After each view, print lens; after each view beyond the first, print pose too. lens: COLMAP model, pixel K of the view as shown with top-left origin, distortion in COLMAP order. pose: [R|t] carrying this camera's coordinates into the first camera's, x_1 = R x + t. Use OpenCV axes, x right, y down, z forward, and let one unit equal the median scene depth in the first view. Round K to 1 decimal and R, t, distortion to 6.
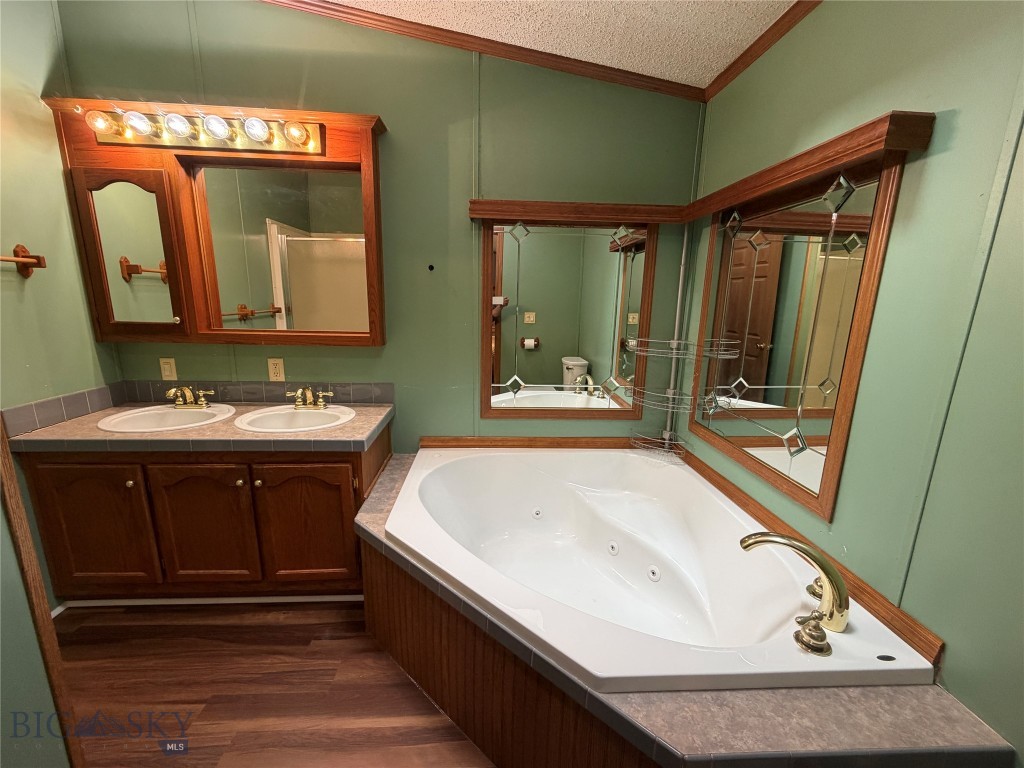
lens RADIAL K [[407.3, 0, 509.8], [0, 407.3, 381.8], [0, 0, 1]] dist [-0.003623, 0.000481]
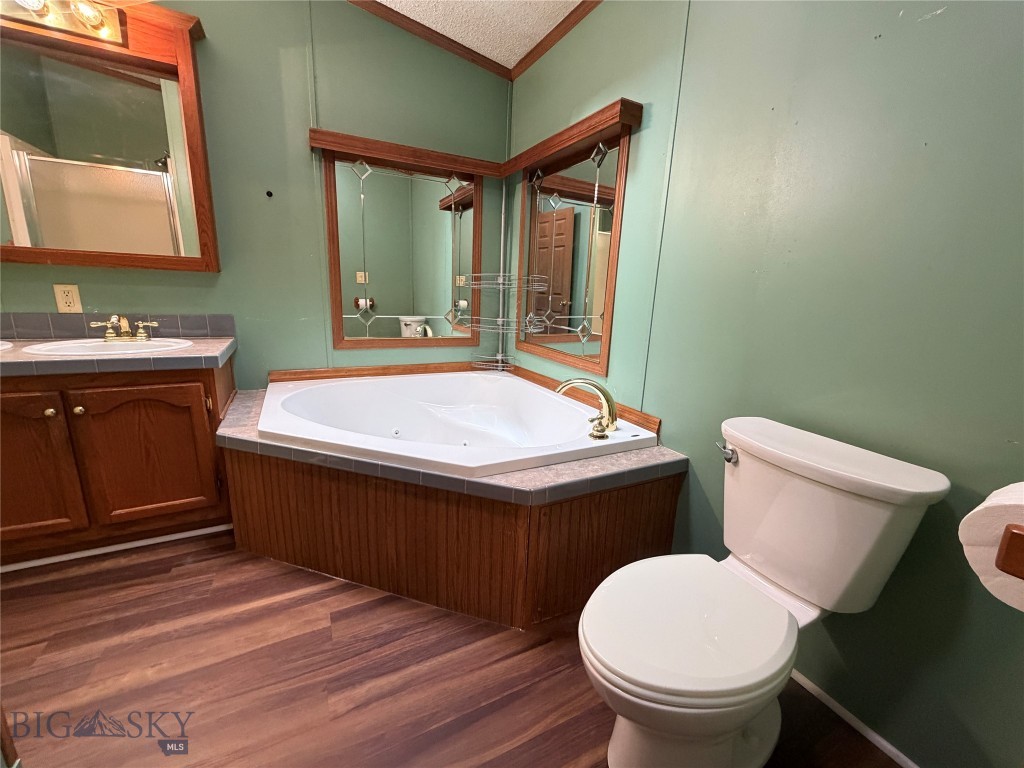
lens RADIAL K [[407.3, 0, 510.7], [0, 407.3, 382.5], [0, 0, 1]] dist [-0.003623, 0.000481]
pose [[0.912695, -0.077154, 0.401292, -0.100550], [0.062914, 0.996837, 0.048565, 0.185894], [-0.403770, -0.019078, 0.914662, -0.166766]]
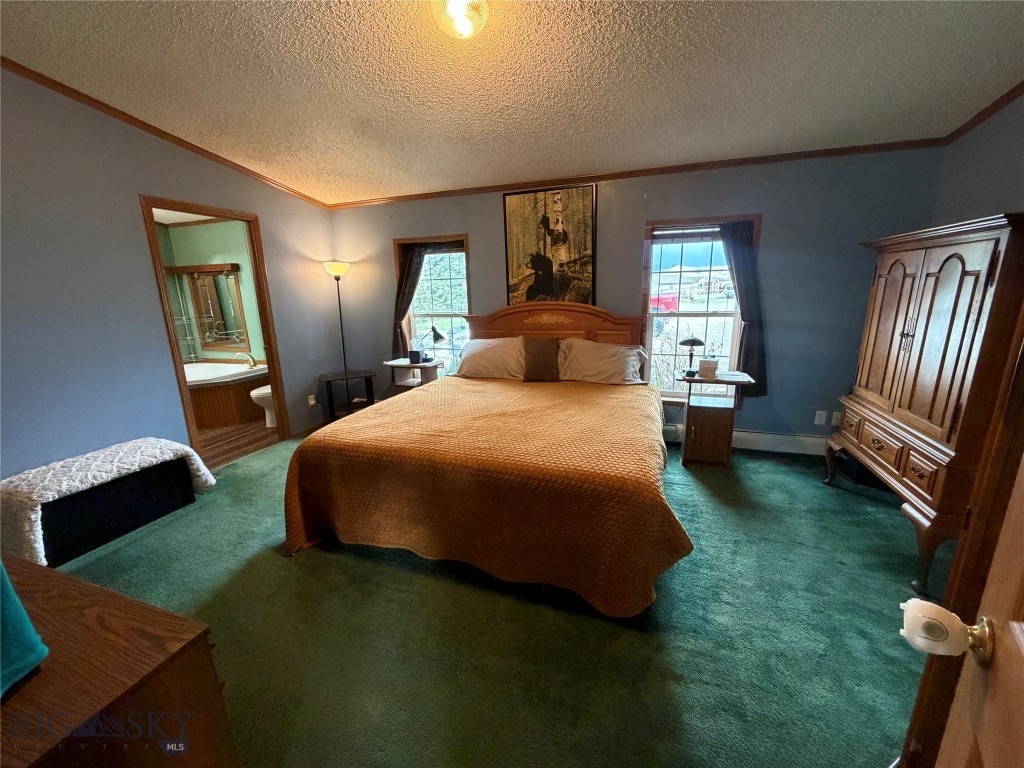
lens RADIAL K [[407.3, 0, 510.1], [0, 407.3, 385.2], [0, 0, 1]] dist [-0.003623, 0.000481]
pose [[0.373936, -0.240655, 0.895688, -1.448623], [0.217842, 0.961521, 0.167398, 0.386672], [-0.901508, 0.132522, 0.411972, -2.192475]]
